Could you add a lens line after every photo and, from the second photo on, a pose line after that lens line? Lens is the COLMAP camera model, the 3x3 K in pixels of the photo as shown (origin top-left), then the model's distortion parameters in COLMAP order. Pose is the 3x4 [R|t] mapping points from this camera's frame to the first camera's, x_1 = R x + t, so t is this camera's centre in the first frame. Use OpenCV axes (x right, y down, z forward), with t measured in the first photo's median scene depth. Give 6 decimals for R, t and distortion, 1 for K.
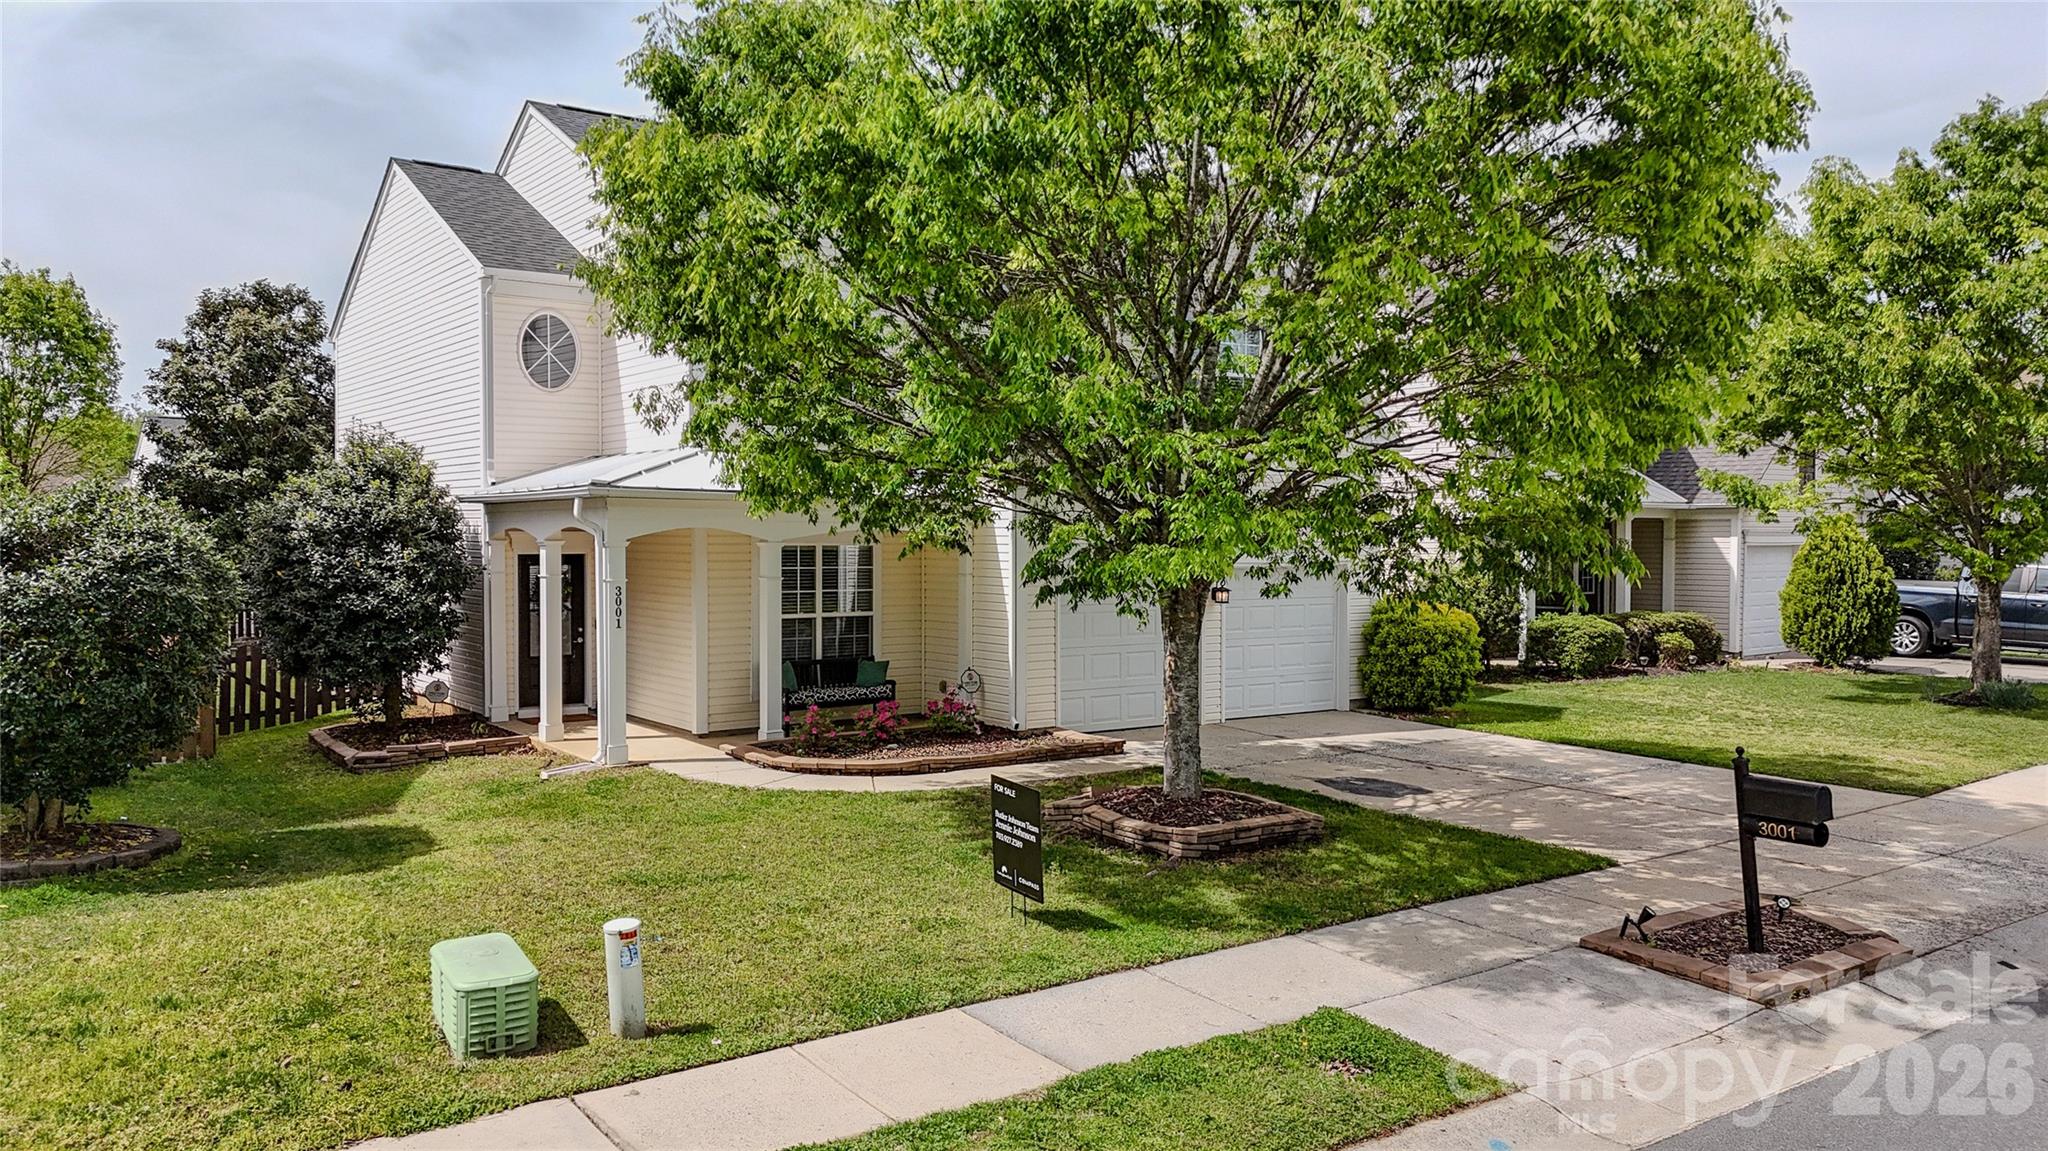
lens RADIAL K [[1505.6, 0, 1024.0], [0, 1505.6, 575.5], [0, 0, 1]] dist [0.104280, -0.118910]
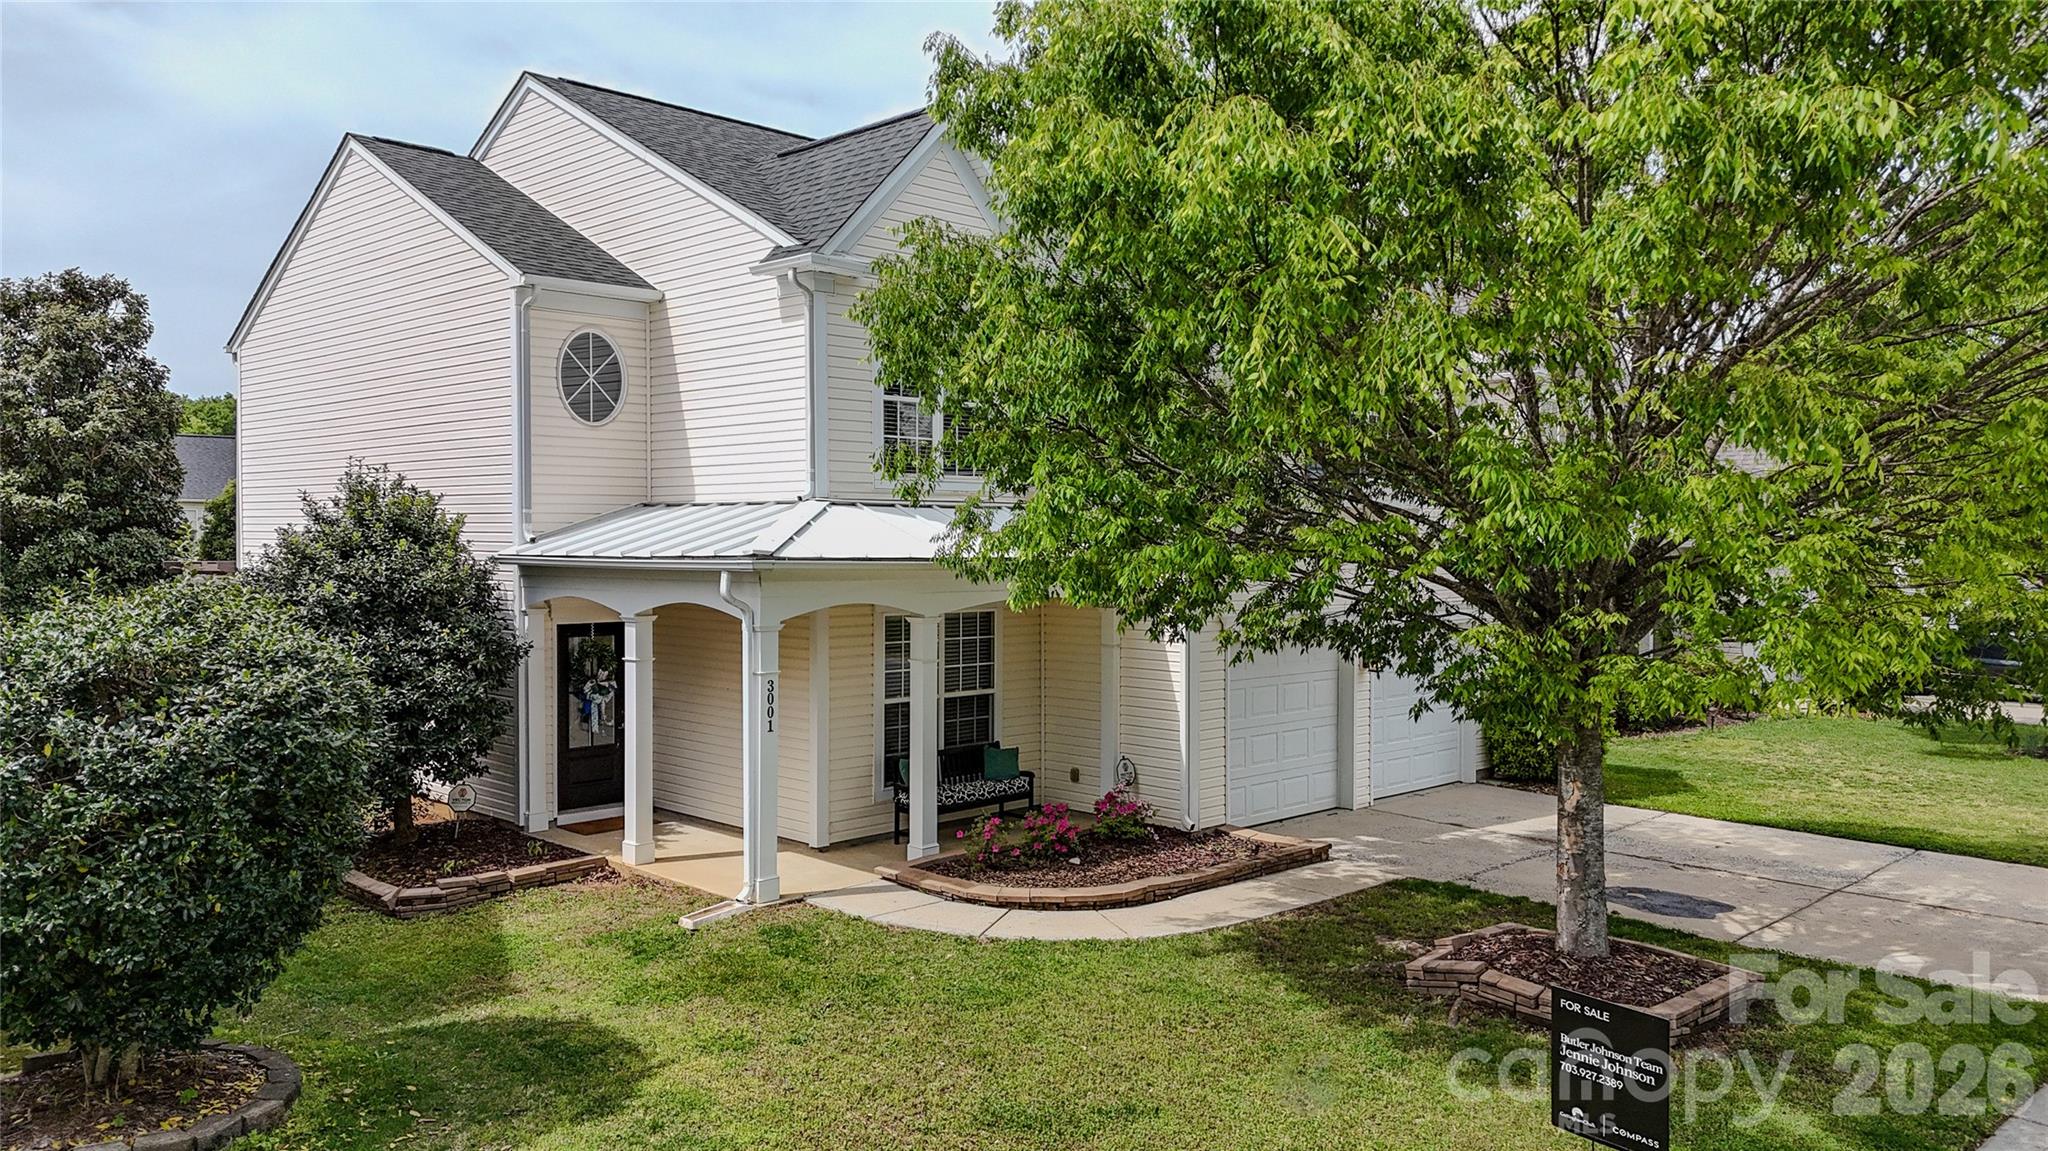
lens RADIAL K [[1505.6, 0, 1024.0], [0, 1505.6, 575.5], [0, 0, 1]] dist [0.104280, -0.118910]
pose [[0.987410, -0.004197, 0.158128, -0.224180], [0.004462, 0.999989, -0.001323, -0.040063], [-0.158121, 0.002012, 0.987418, 0.160594]]
